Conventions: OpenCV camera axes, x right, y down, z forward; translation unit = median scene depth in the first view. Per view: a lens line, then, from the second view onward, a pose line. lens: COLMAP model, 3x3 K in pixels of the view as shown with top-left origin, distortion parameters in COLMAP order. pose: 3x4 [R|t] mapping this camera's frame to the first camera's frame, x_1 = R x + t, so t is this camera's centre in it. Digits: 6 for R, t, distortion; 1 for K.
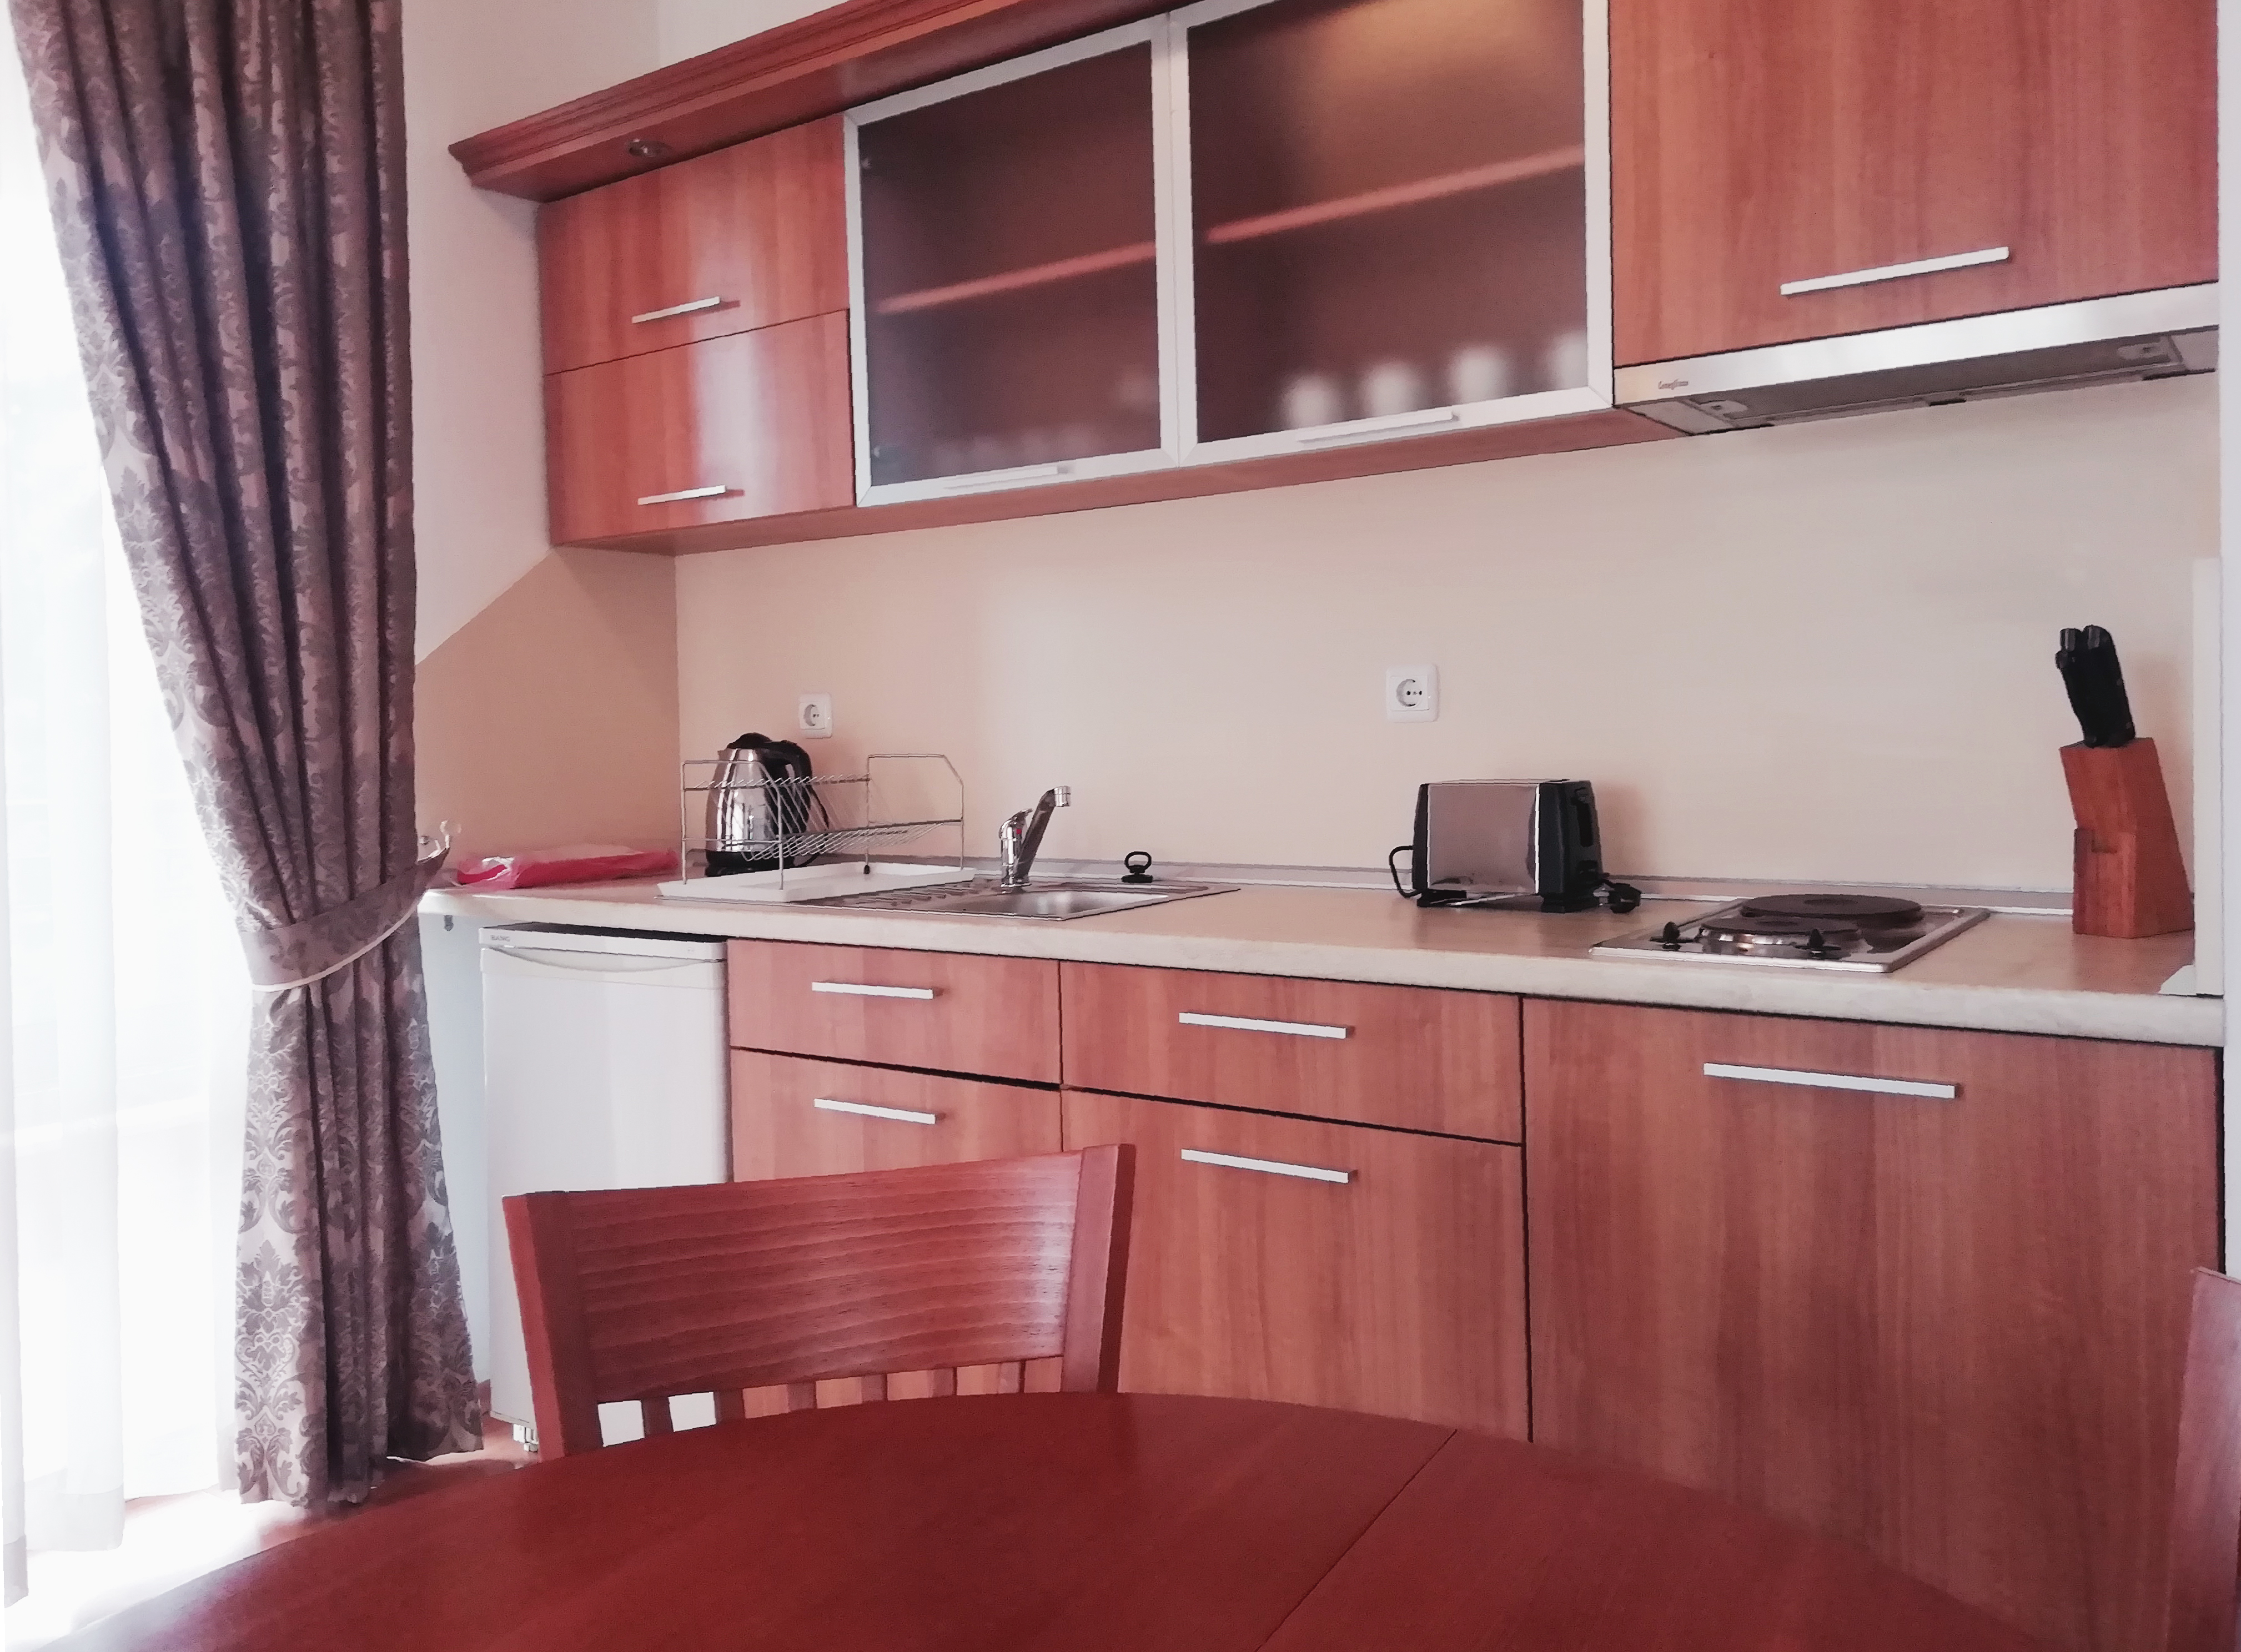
lens RADIAL K [[1693.4, 0, 1109.1], [0, 1693.4, 808.4], [0, 0, 1]] dist [0.023499, -0.005207]
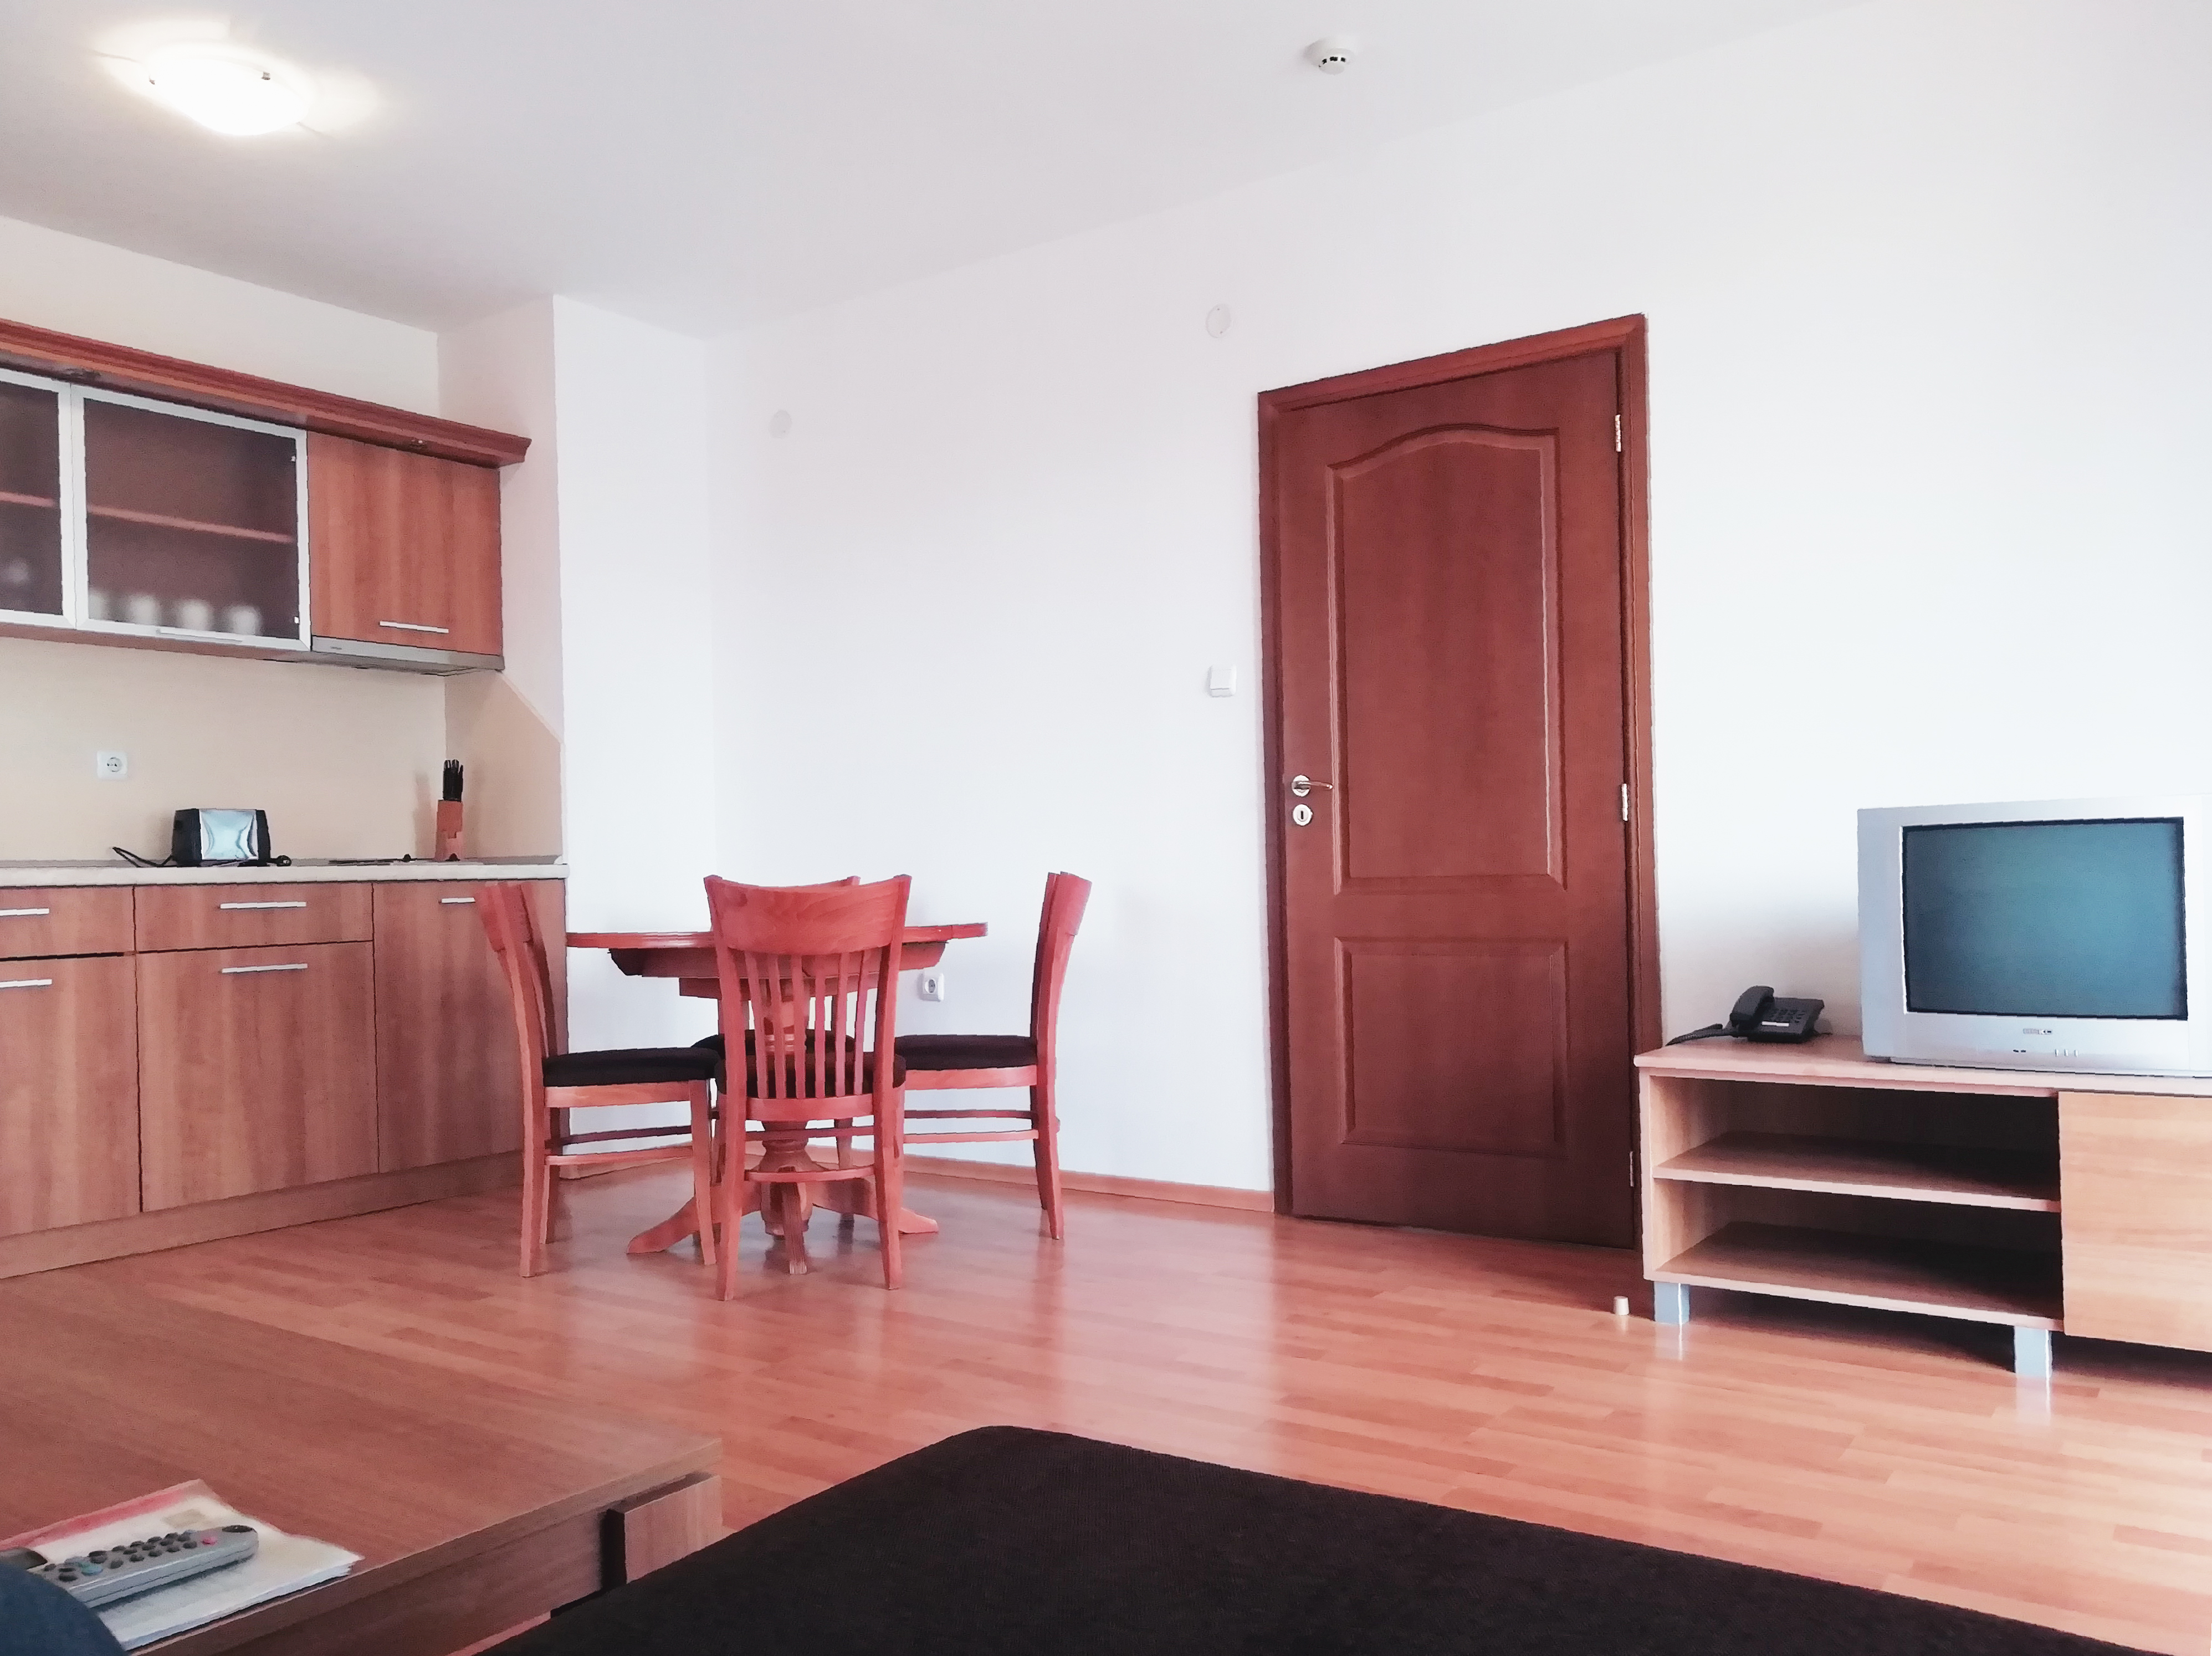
lens RADIAL K [[1705.1, 0, 1106.0], [0, 1705.1, 828.0], [0, 0, 1]] dist [-0.002291, -0.001089]
pose [[0.007873, 0.049488, 0.998744, -2.110358], [0.062965, 0.996768, -0.049887, 0.205901], [-0.997985, 0.063278, 0.004731, -0.113461]]
